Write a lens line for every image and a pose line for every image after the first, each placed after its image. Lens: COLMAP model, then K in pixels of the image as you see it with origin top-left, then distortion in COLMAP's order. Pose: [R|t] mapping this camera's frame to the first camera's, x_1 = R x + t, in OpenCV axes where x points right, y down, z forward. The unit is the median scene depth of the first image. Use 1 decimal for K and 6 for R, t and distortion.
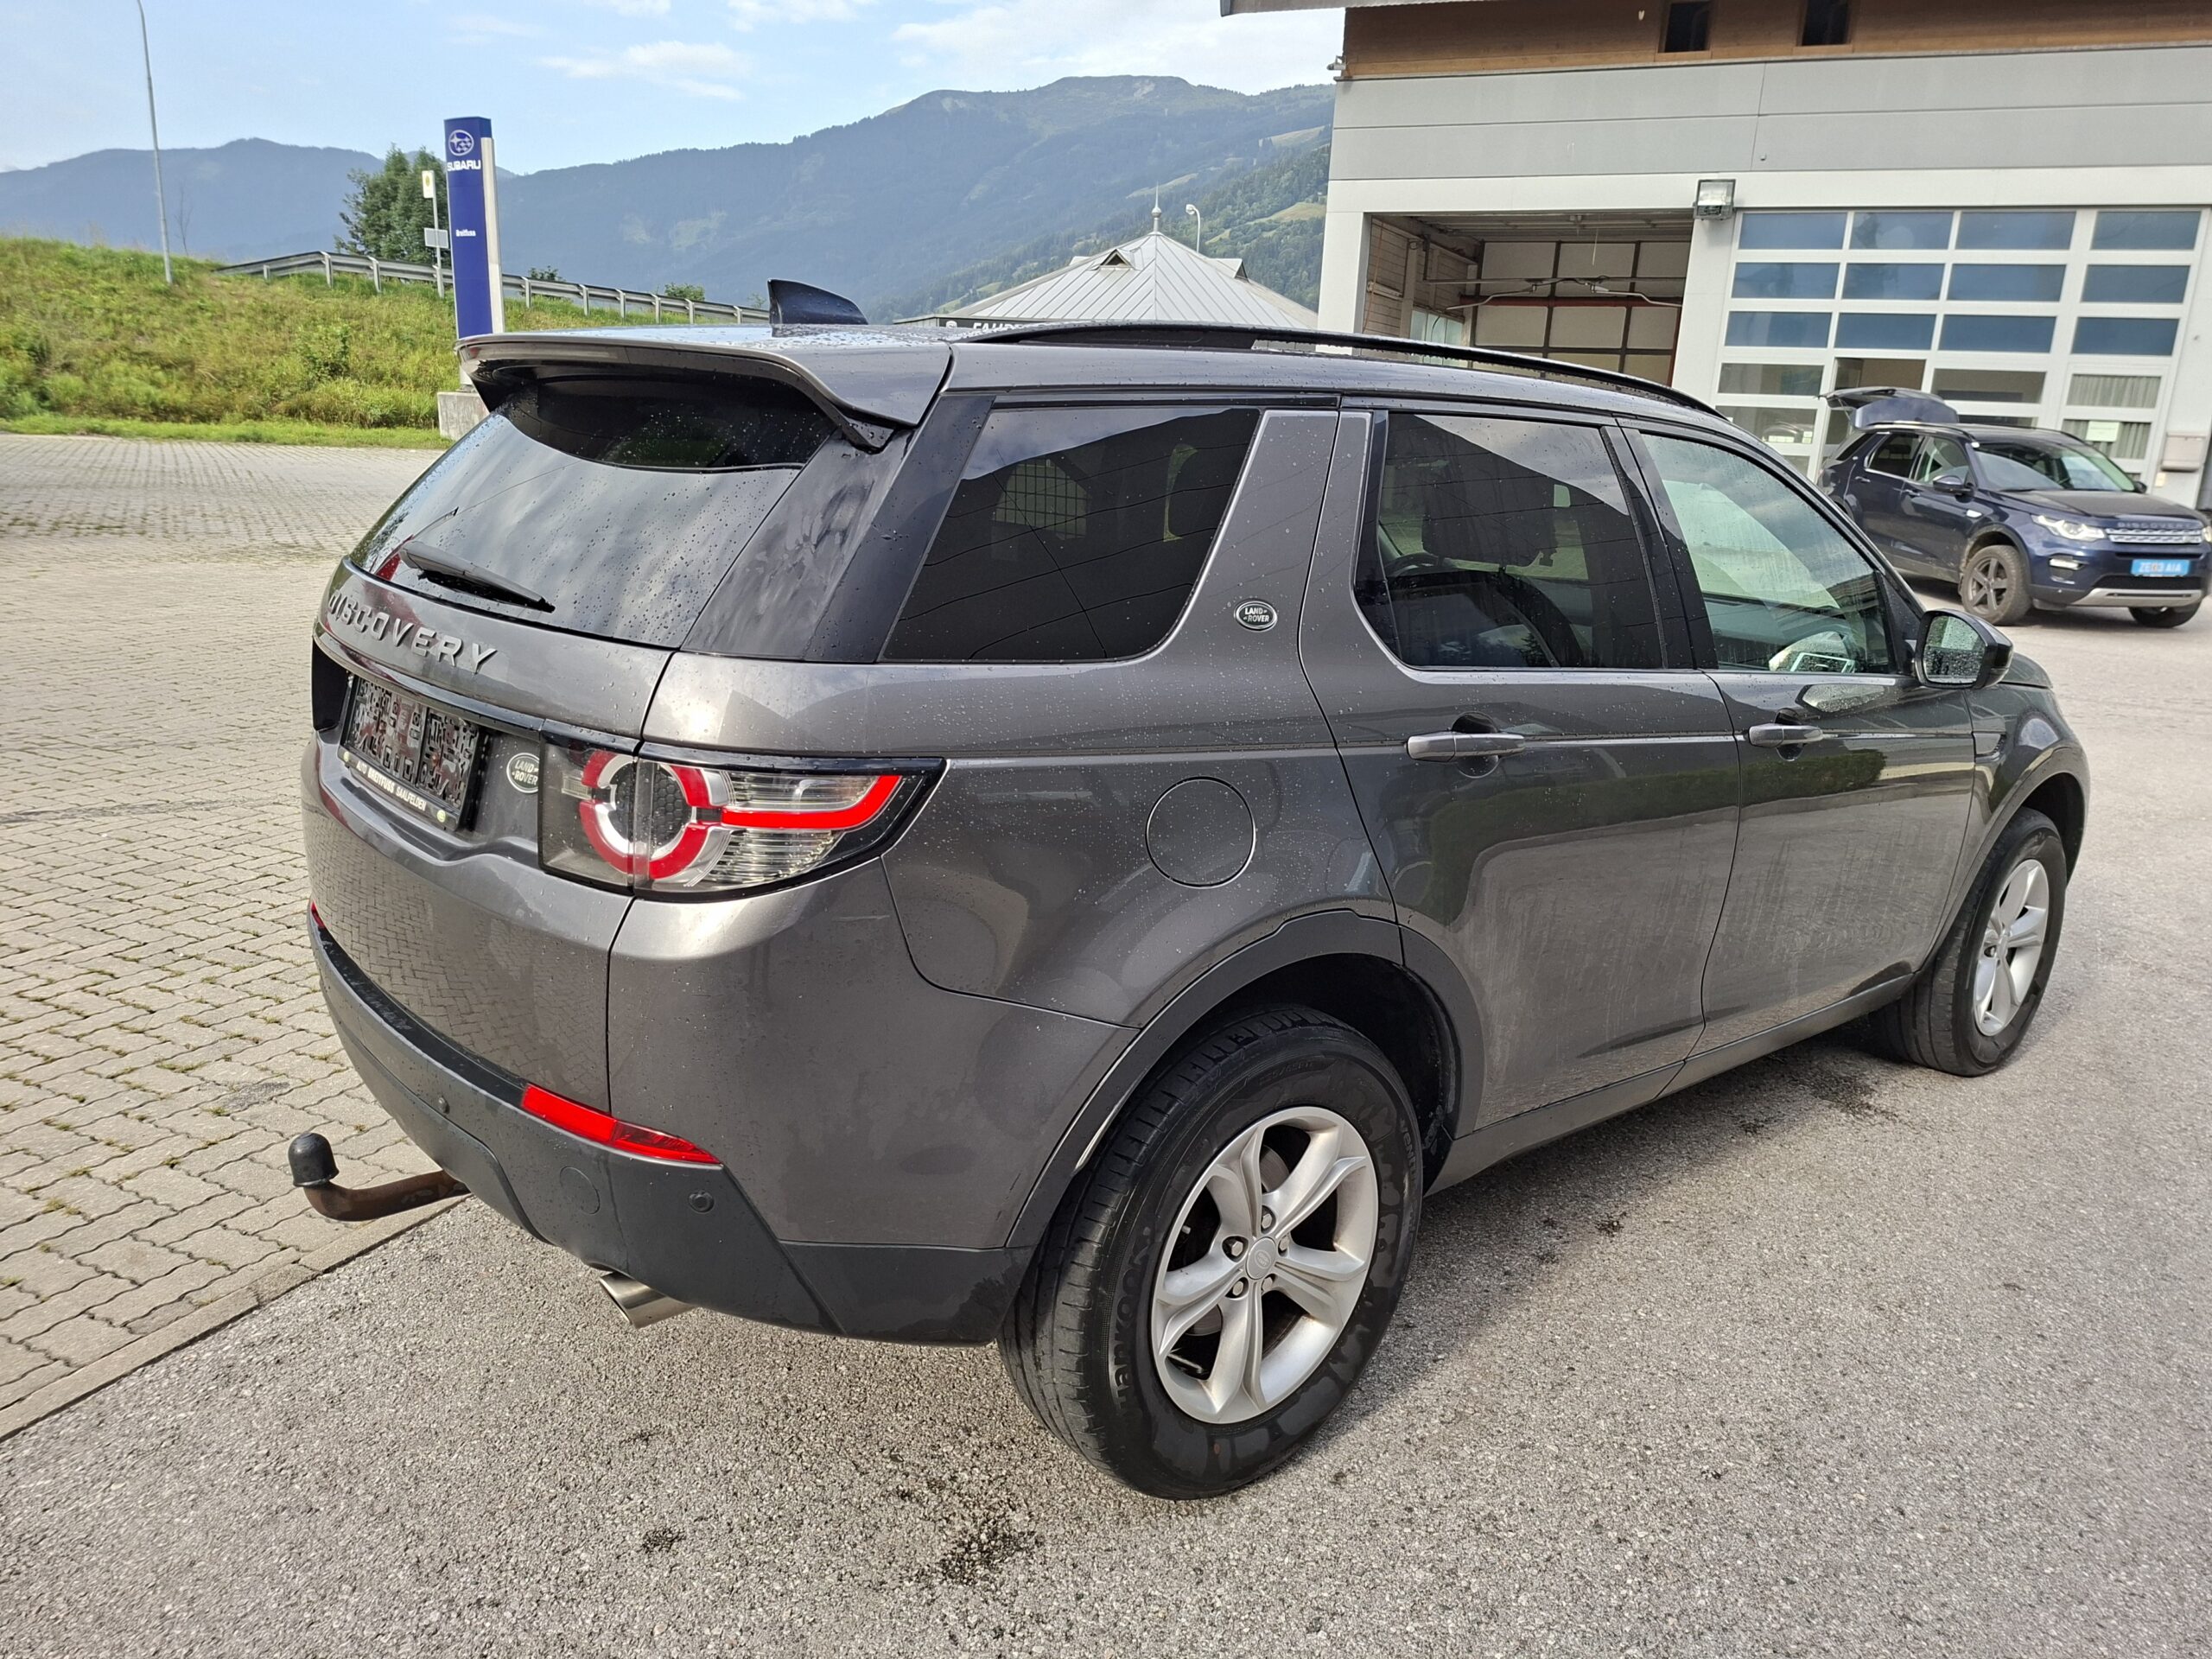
lens RADIAL K [[1553.8, 0, 1124.9], [0, 1553.8, 831.5], [0, 0, 1]] dist [0.034711, -0.032628]
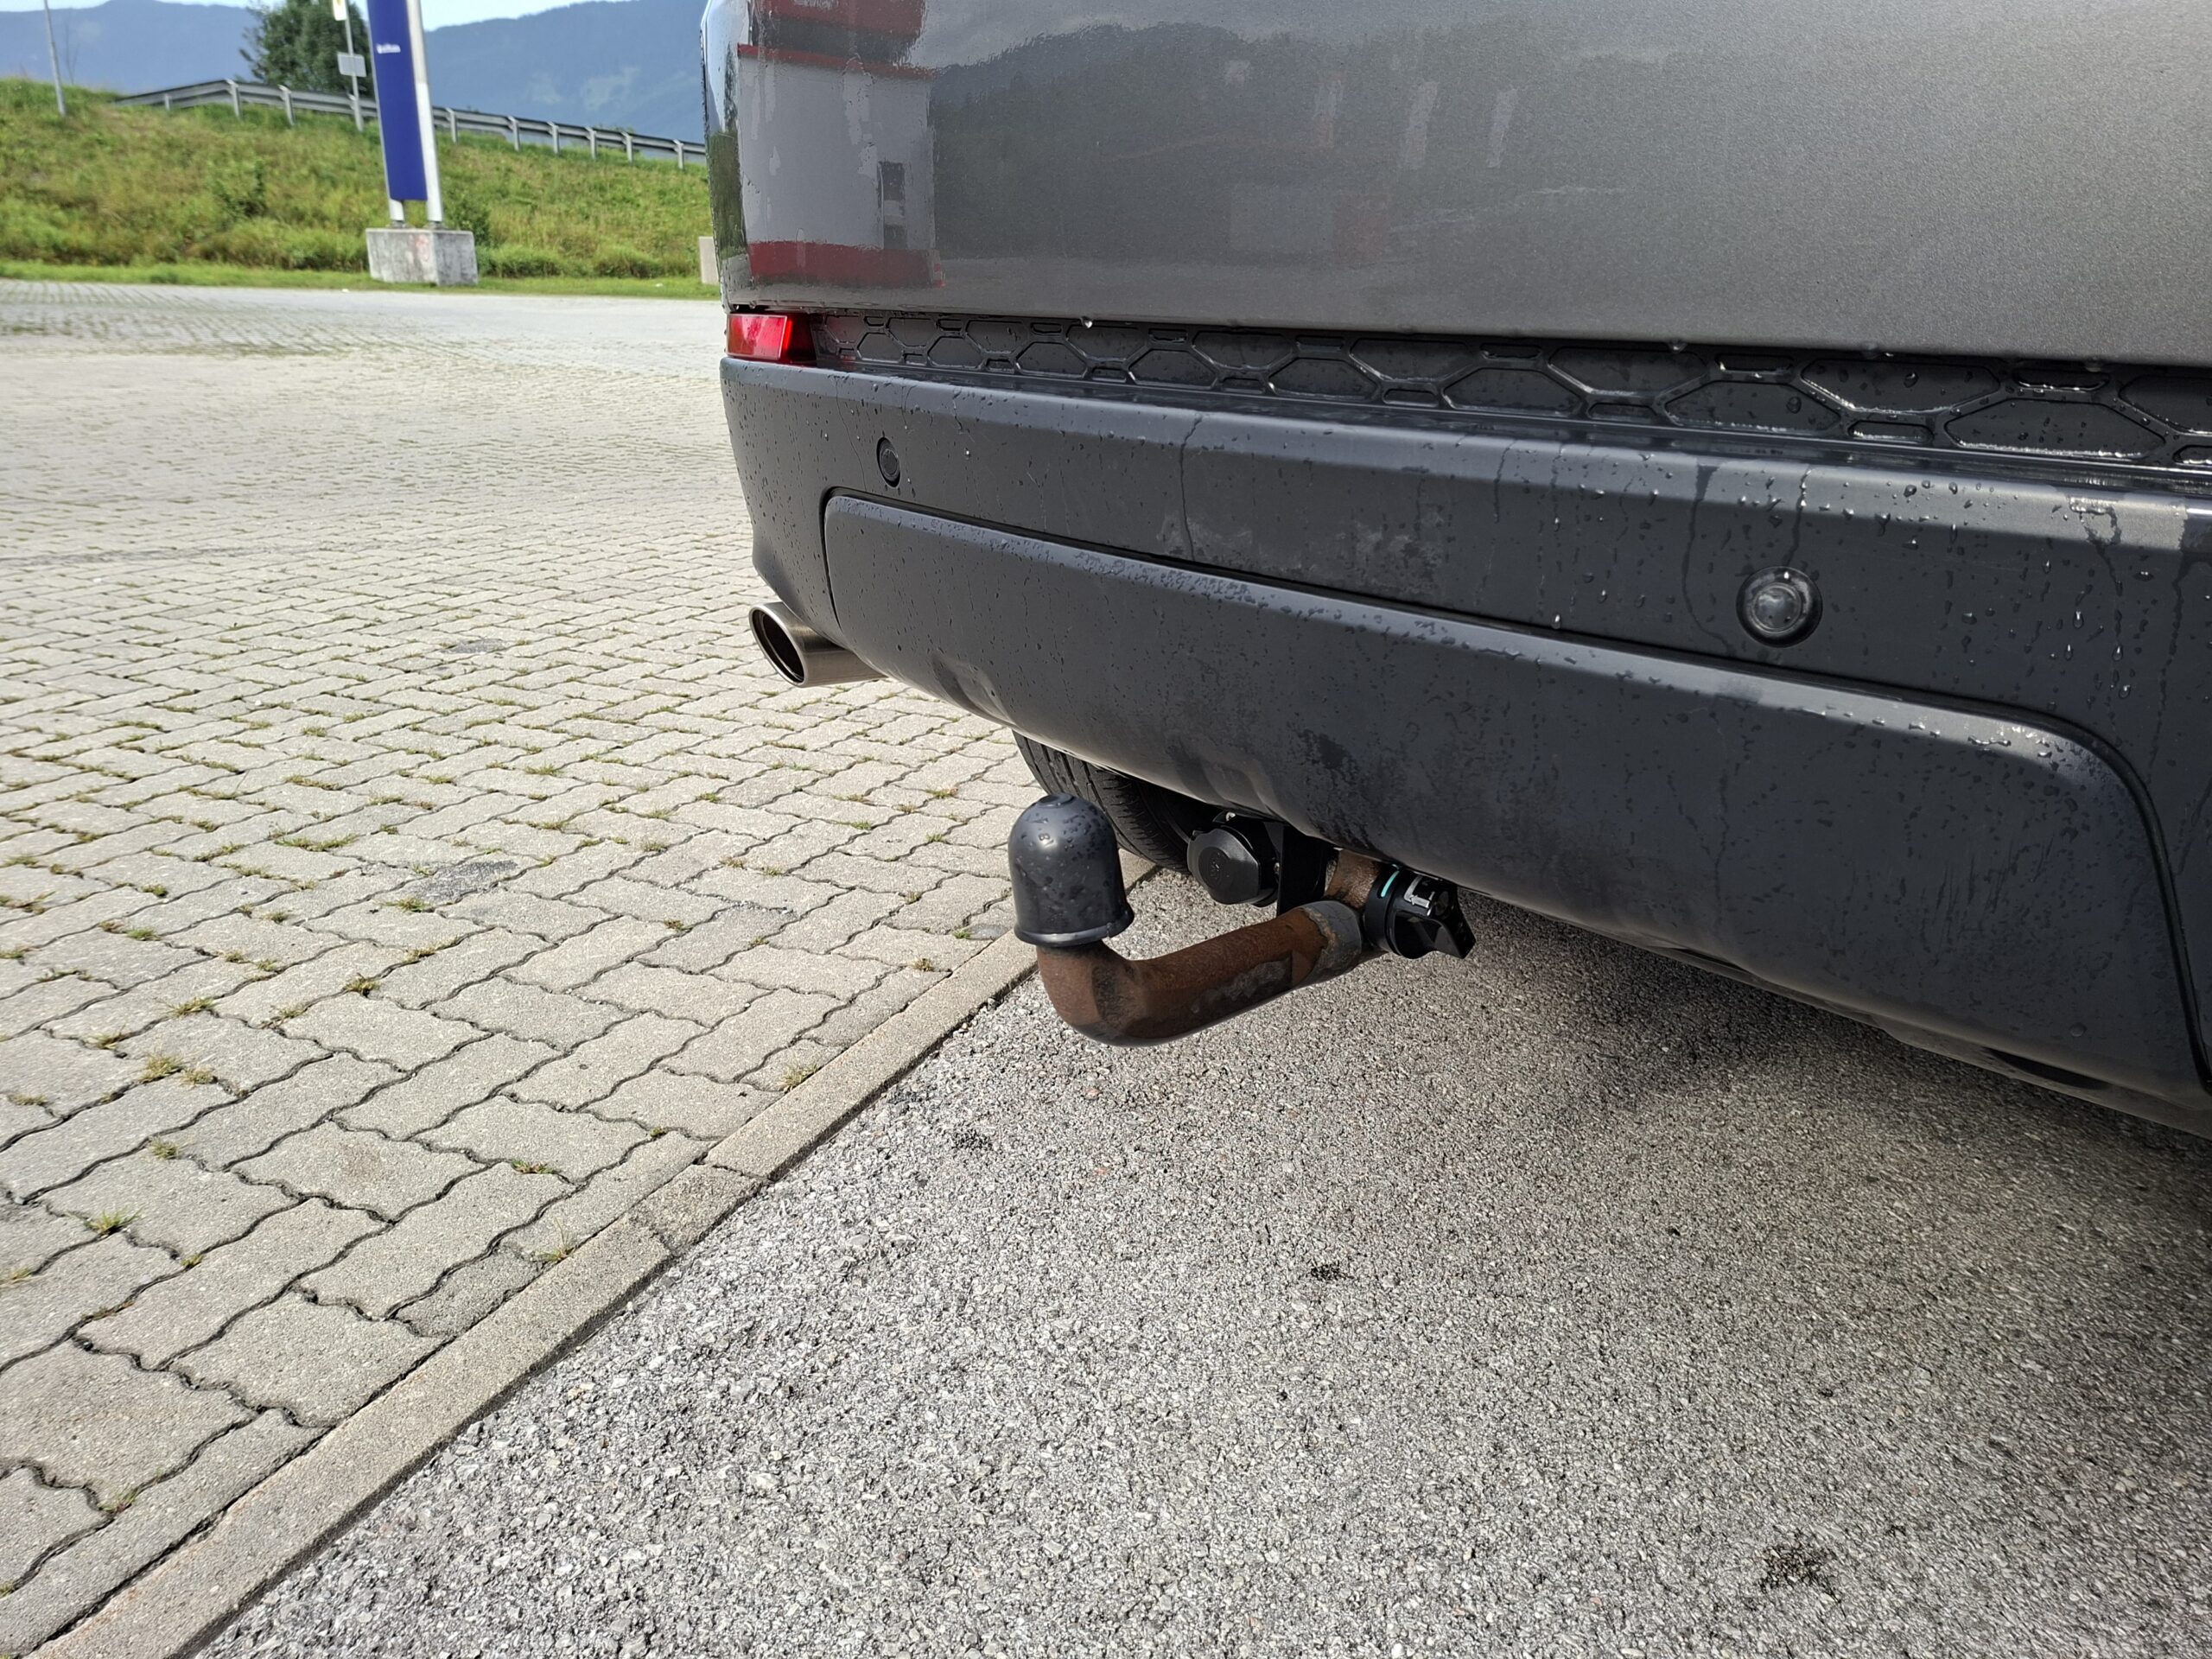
lens RADIAL K [[1540.6, 0, 1106.0], [0, 1540.6, 829.5], [0, 0, 1]] dist [0.027473, -0.026544]
pose [[0.999247, -0.025971, 0.028836, -0.061771], [0.023745, 0.996900, 0.075010, 0.020792], [-0.030694, -0.074269, 0.996766, 0.078628]]
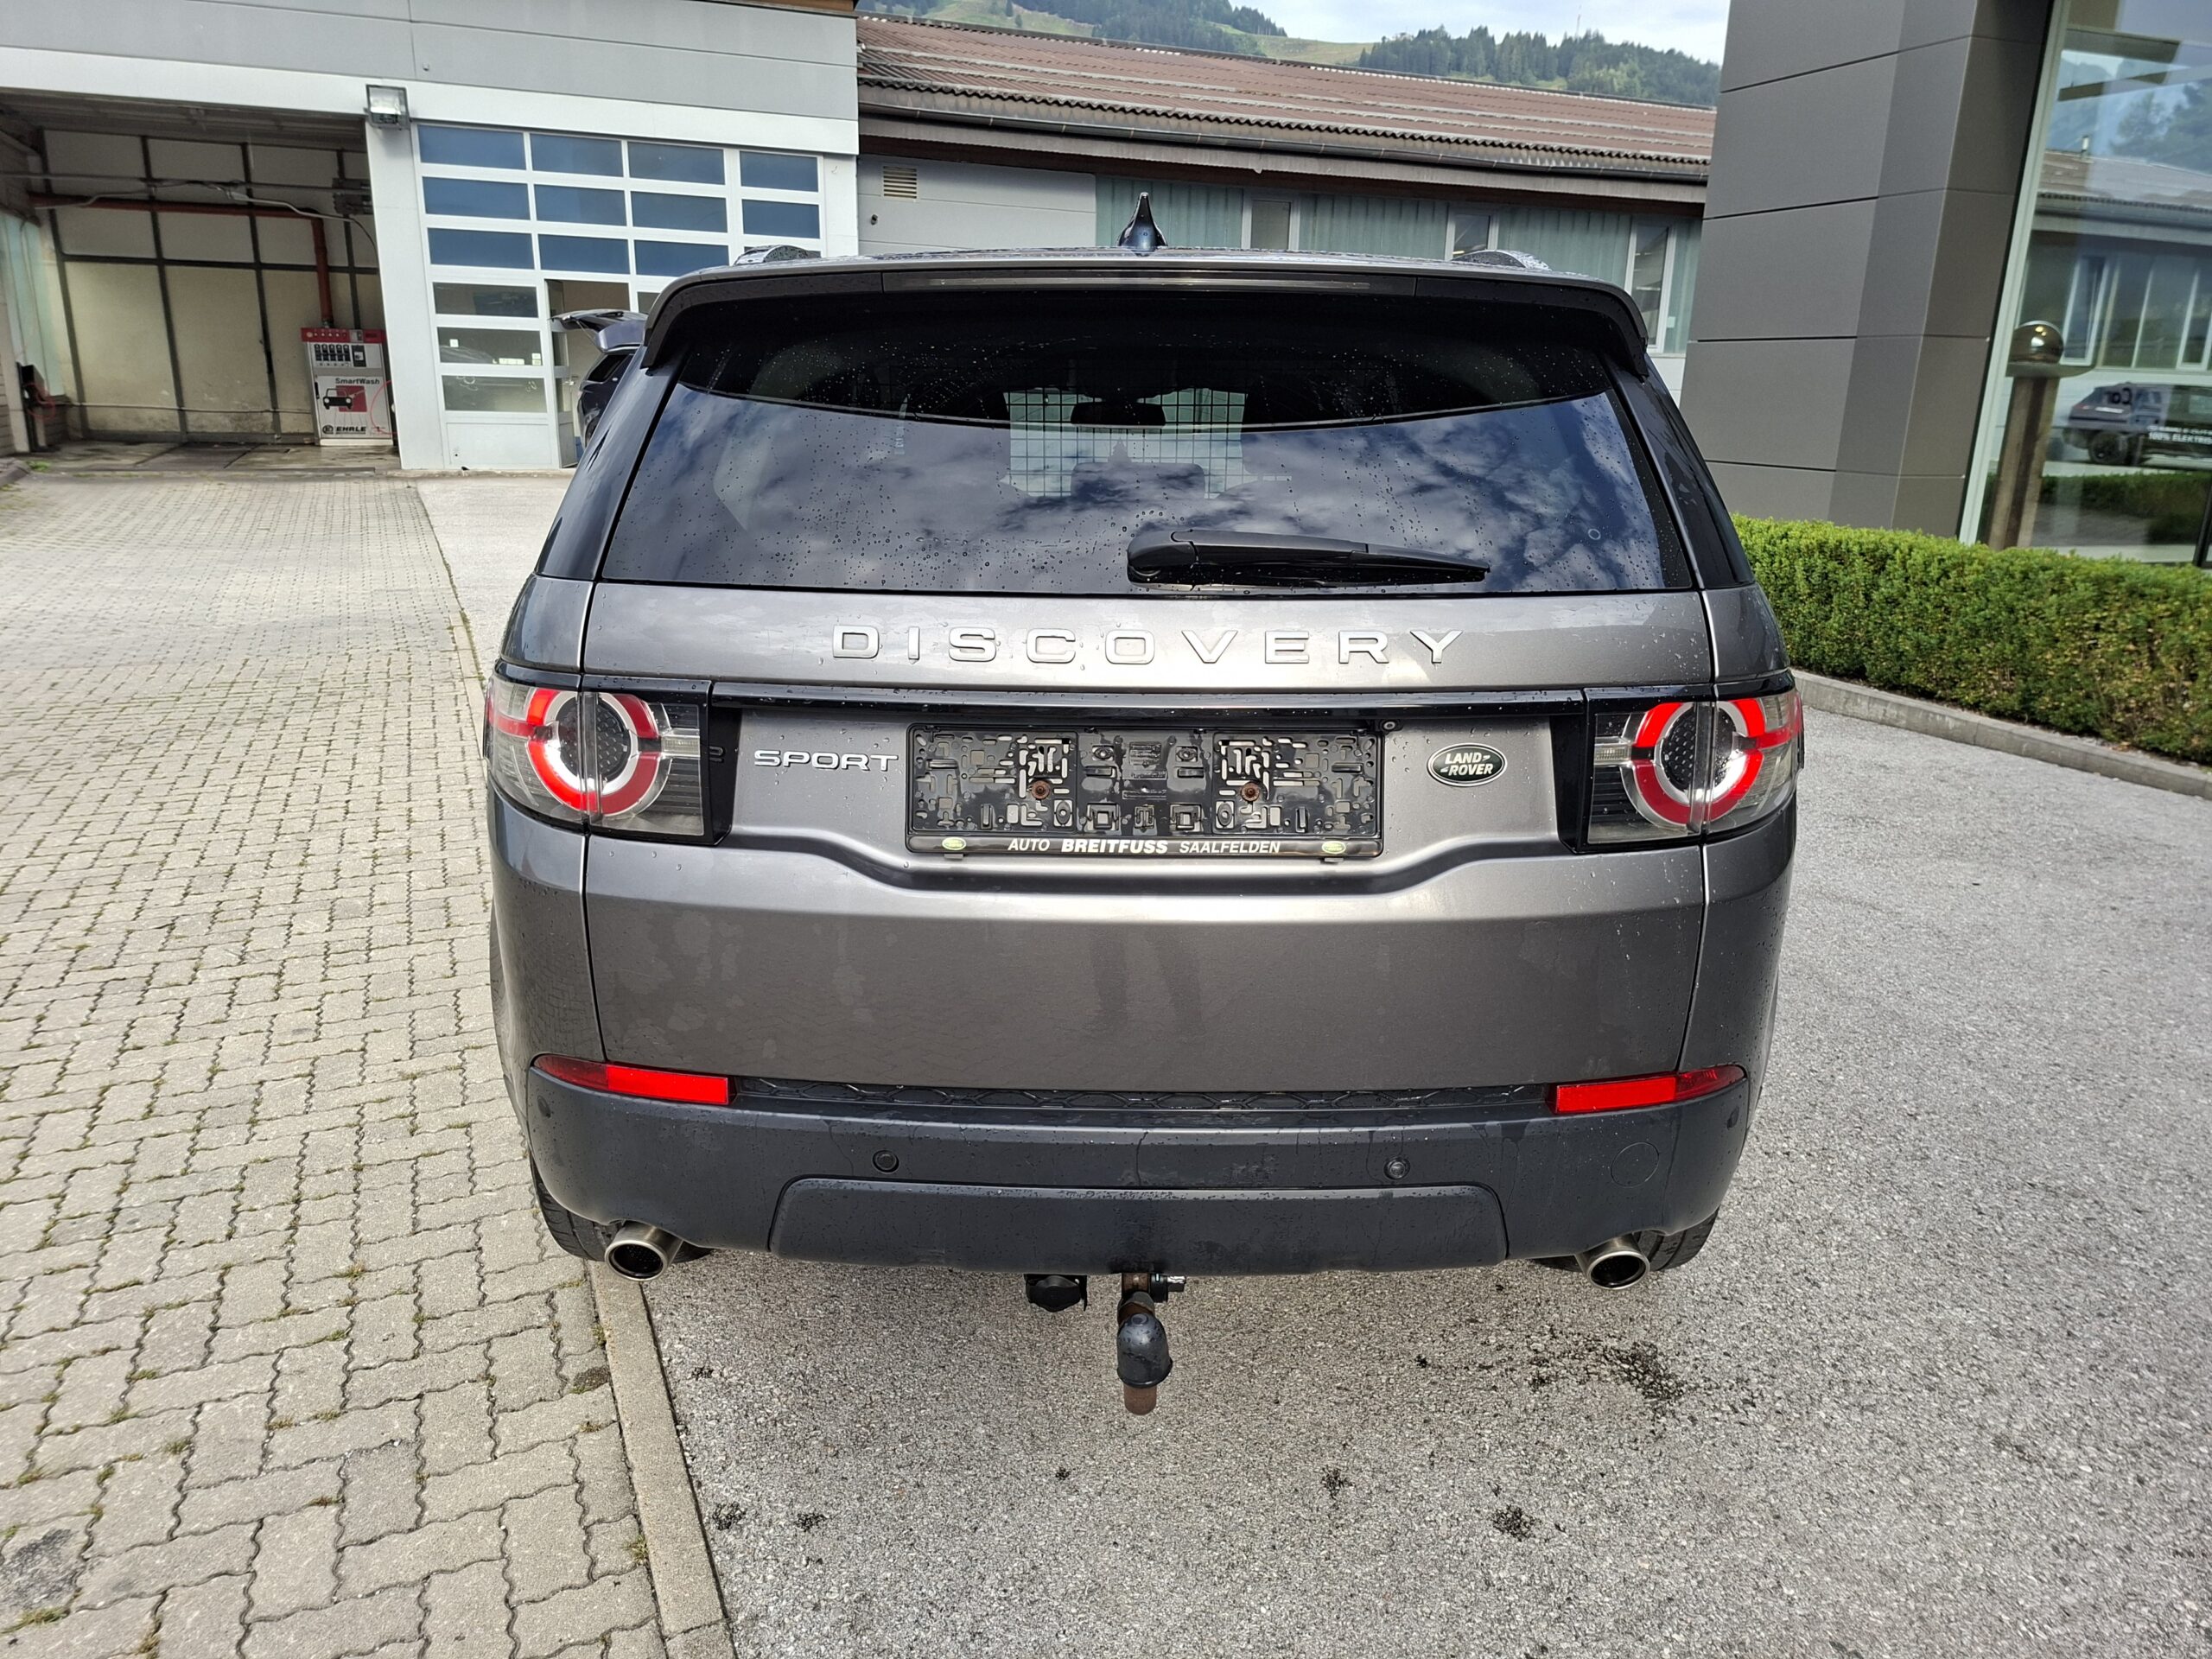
lens RADIAL K [[1553.8, 0, 1124.9], [0, 1553.8, 831.5], [0, 0, 1]] dist [0.034711, -0.032628]
pose [[0.649843, -0.244168, 0.719782, -0.121355], [0.208532, 0.967932, 0.140076, -0.019027], [-0.730902, 0.059070, 0.679921, 0.053404]]
